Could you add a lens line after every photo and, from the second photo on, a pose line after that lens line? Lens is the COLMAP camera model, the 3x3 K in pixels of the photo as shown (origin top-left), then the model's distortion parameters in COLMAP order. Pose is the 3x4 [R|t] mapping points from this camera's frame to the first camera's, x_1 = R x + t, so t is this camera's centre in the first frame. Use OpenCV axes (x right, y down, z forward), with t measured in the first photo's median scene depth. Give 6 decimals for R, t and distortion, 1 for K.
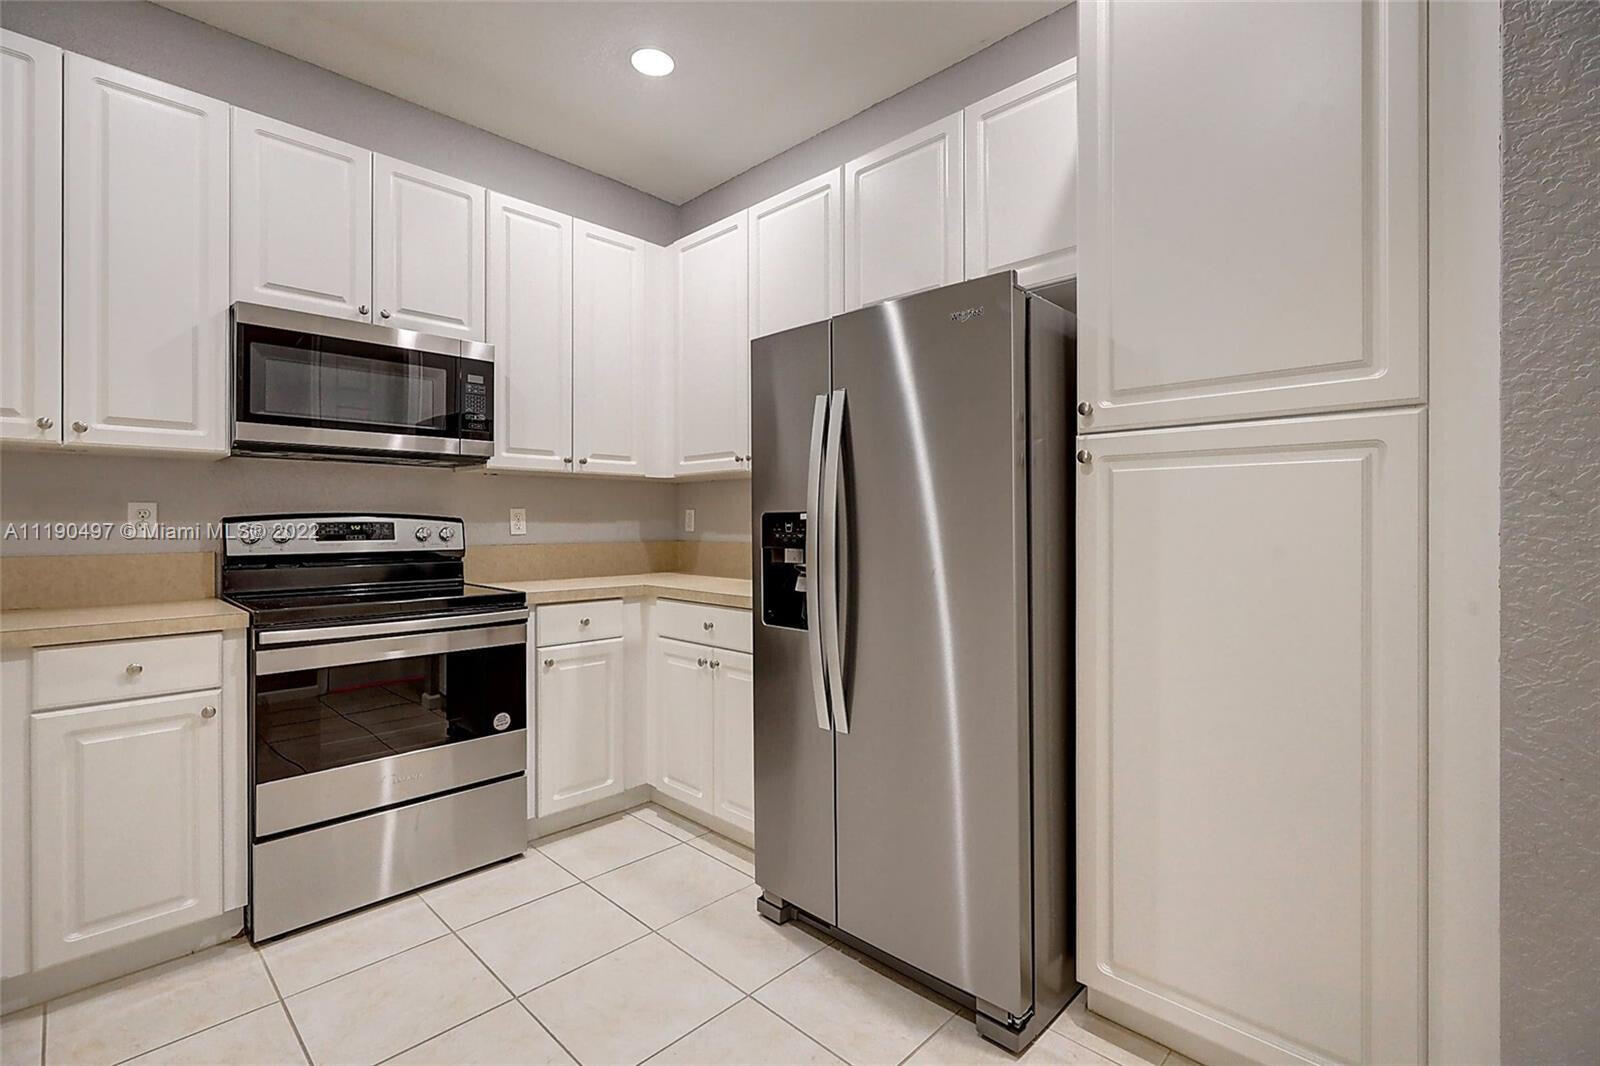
lens RADIAL K [[718.7, 0, 797.8], [0, 718.7, 520.9], [0, 0, 1]] dist [-0.000071, 0.000613]
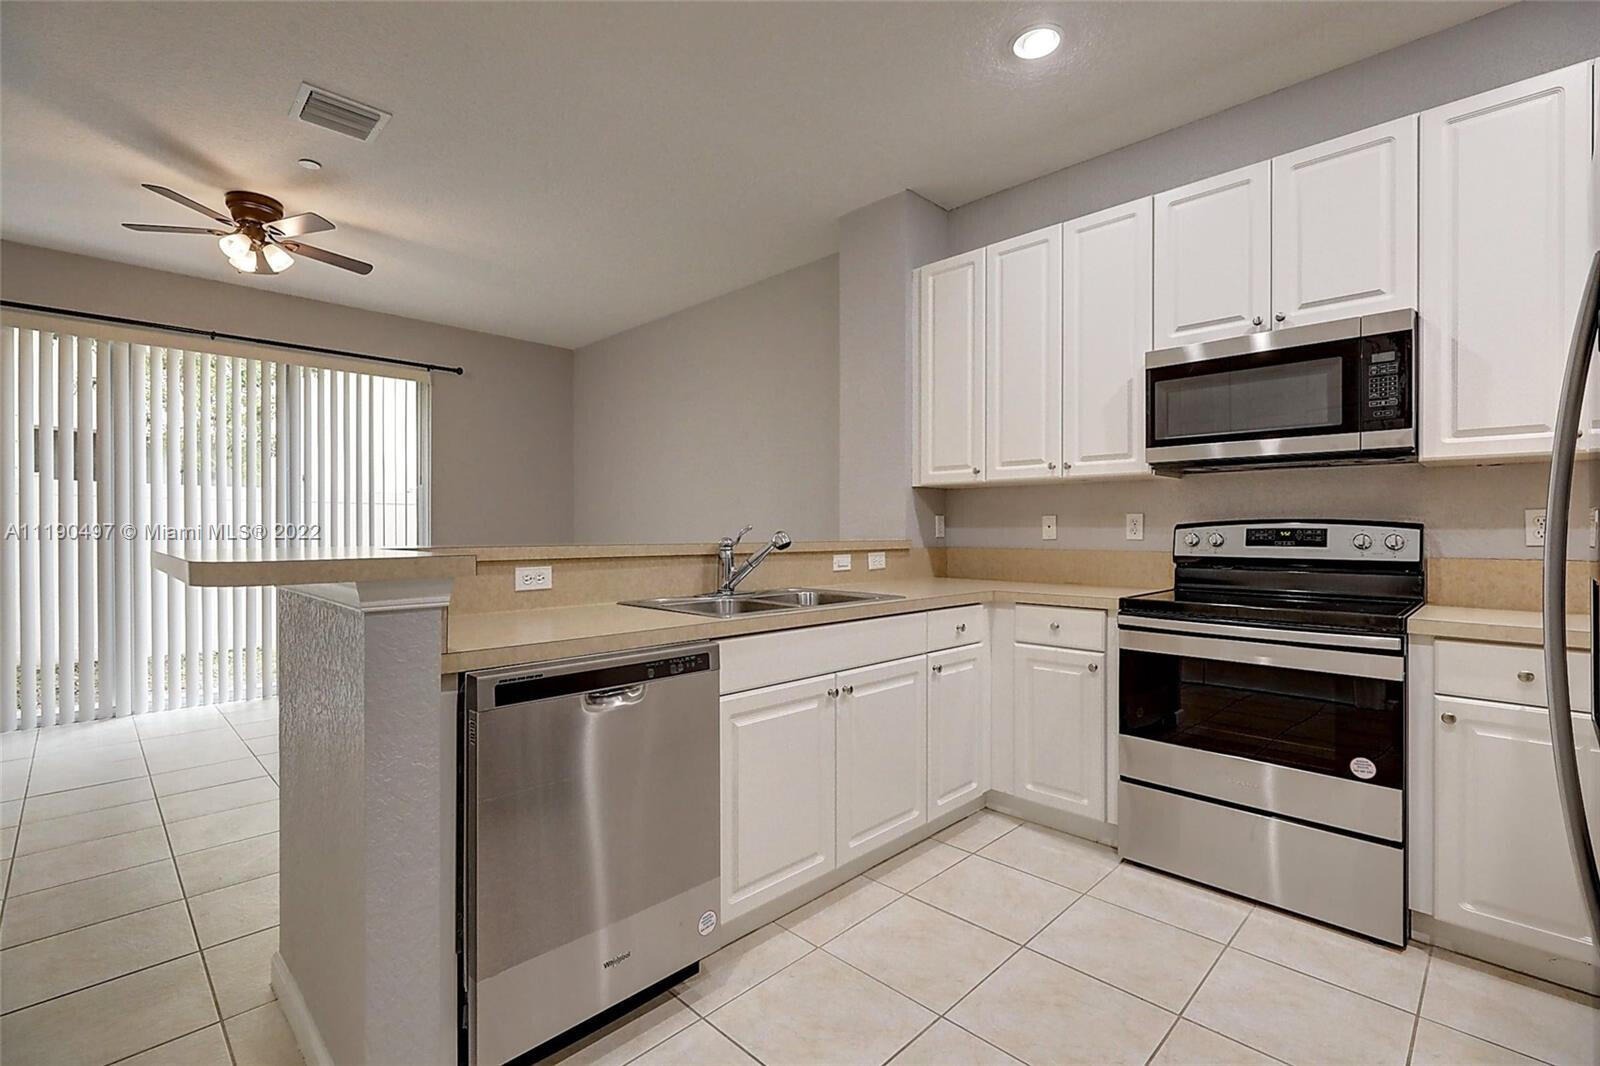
lens RADIAL K [[718.7, 0, 804.0], [0, 718.7, 530.0], [0, 0, 1]] dist [-0.000071, 0.000613]
pose [[-0.001693, 0.003390, -0.999993, 0.399429], [0.002555, 0.999991, 0.003386, -0.000844], [0.999995, -0.002549, -0.001702, 0.336403]]
